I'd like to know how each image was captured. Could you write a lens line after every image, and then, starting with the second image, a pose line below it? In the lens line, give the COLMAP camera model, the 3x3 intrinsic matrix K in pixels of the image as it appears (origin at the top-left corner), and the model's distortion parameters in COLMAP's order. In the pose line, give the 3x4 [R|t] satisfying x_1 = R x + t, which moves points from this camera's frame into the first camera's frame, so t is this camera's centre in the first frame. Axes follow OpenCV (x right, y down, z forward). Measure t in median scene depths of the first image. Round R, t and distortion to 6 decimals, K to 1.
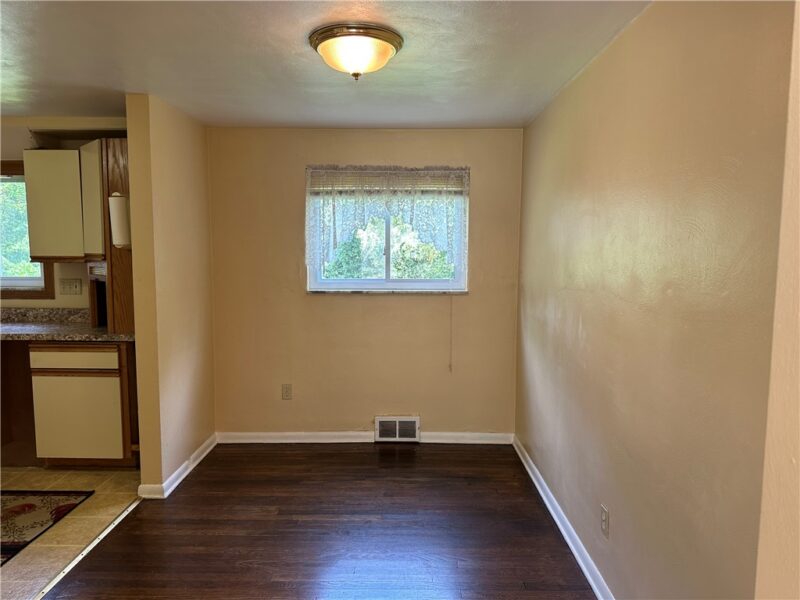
lens RADIAL K [[565.5, 0, 400.0], [0, 565.5, 300.0], [0, 0, 1]] dist [0.004642, -0.000898]
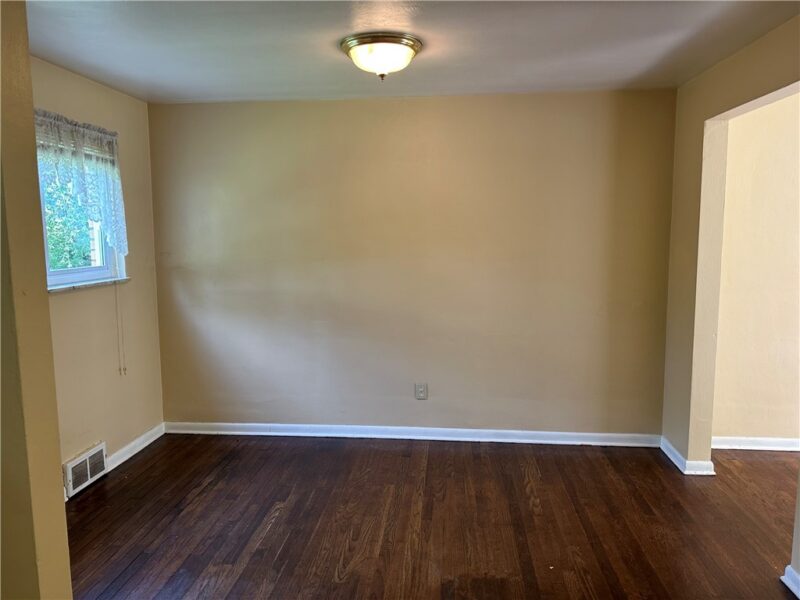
lens RADIAL K [[565.5, 0, 400.0], [0, 565.5, 300.0], [0, 0, 1]] dist [0.004642, -0.000898]
pose [[0.088560, -0.122585, 0.988499, -0.805383], [0.109680, 0.987564, 0.112642, -0.039188], [-0.990014, 0.098443, 0.100904, 0.571688]]
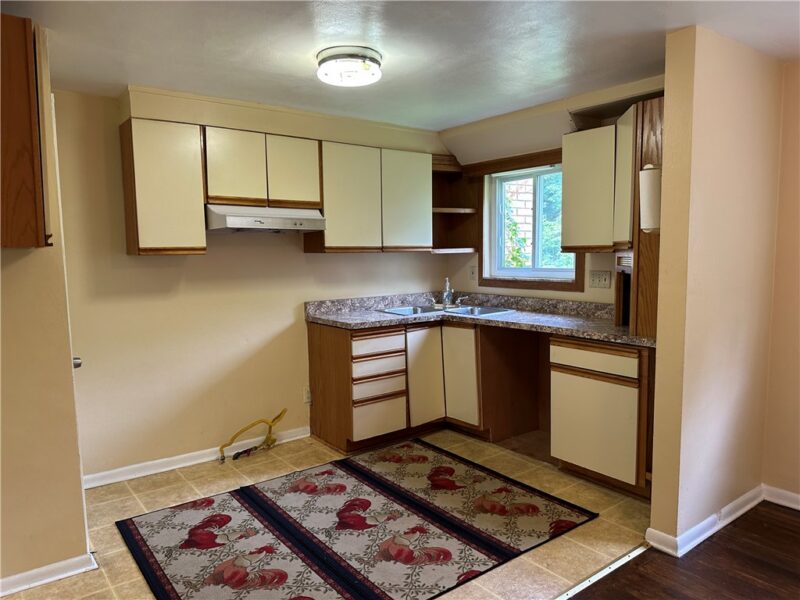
lens RADIAL K [[566.4, 0, 400.9], [0, 566.4, 305.0], [0, 0, 1]] dist [0.099761, -0.152378]
pose [[0.610324, 0.066693, -0.789339, -0.047827], [-0.057075, 0.997562, 0.040156, -0.000769], [0.790093, 0.020543, 0.612643, 0.201728]]
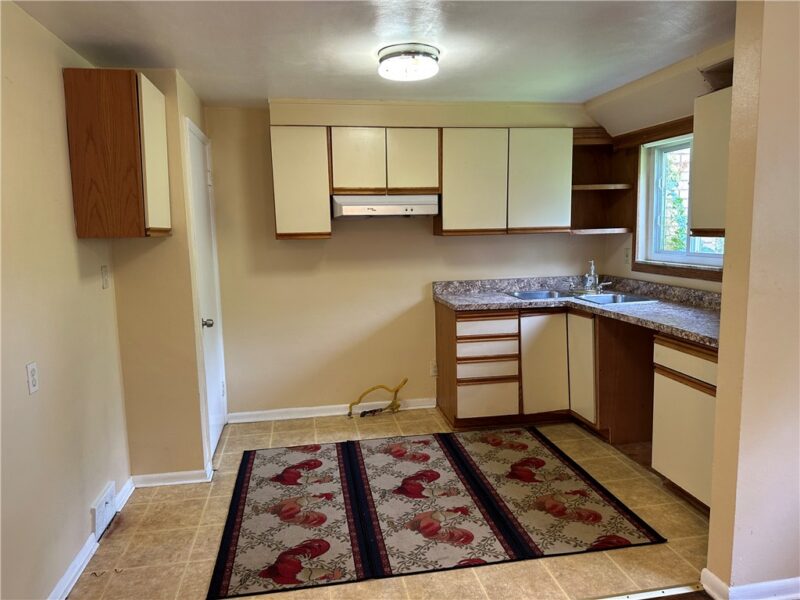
lens RADIAL K [[562.5, 0, 400.0], [0, 562.5, 300.0], [0, 0, 1]] dist [0.109881, -0.145704]
pose [[0.178467, 0.120560, -0.976532, 0.100245], [-0.068649, 0.991572, 0.109871, -0.039149], [0.981548, 0.047430, 0.185240, 0.460761]]
